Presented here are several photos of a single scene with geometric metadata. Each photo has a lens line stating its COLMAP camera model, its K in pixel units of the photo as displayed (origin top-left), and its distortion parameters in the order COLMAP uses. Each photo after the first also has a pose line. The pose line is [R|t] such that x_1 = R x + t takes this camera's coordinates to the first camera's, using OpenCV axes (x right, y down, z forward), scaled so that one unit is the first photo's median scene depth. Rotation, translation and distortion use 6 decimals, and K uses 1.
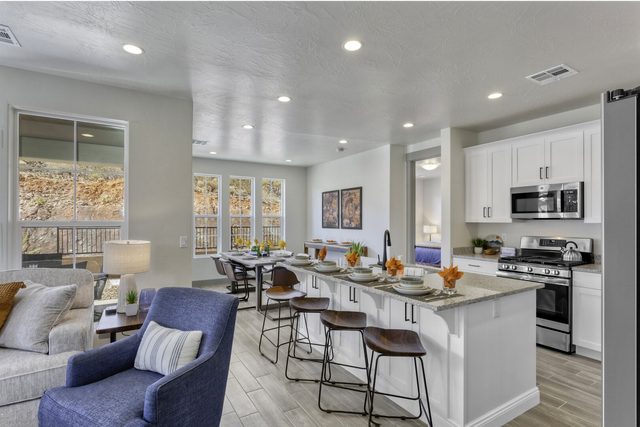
lens RADIAL K [[311.3, 0, 319.9], [0, 311.3, 218.5], [0, 0, 1]] dist [0.002579, 0.000420]
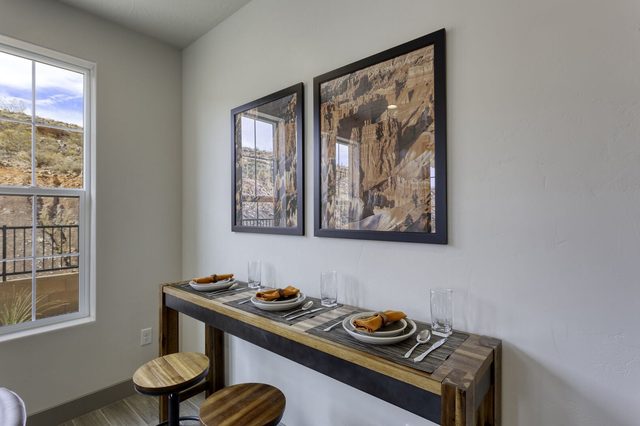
lens RADIAL K [[311.3, 0, 316.2], [0, 311.3, 211.8], [0, 0, 1]] dist [0.002579, 0.000420]
pose [[0.956673, -0.006365, 0.291094, -0.003379], [0.007543, 0.999967, -0.002924, 0.014319], [-0.291065, 0.004993, 0.956690, 0.830726]]
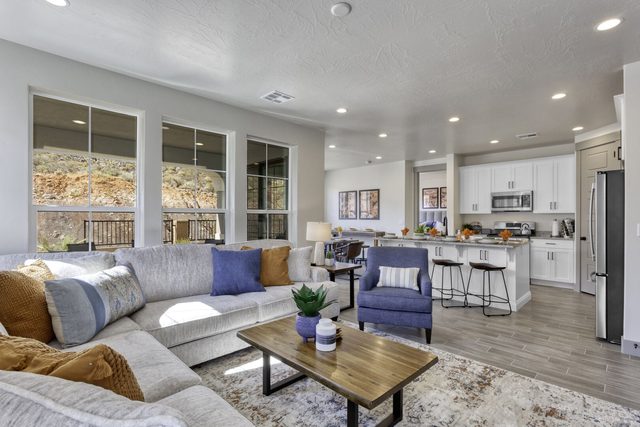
lens RADIAL K [[311.3, 0, 315.4], [0, 311.3, 213.6], [0, 0, 1]] dist [0.002579, 0.000420]
pose [[0.968655, 0.002727, 0.248395, -0.479055], [-0.000897, 0.999972, -0.007483, 0.018040], [-0.248408, 0.007025, 0.968630, -0.260077]]
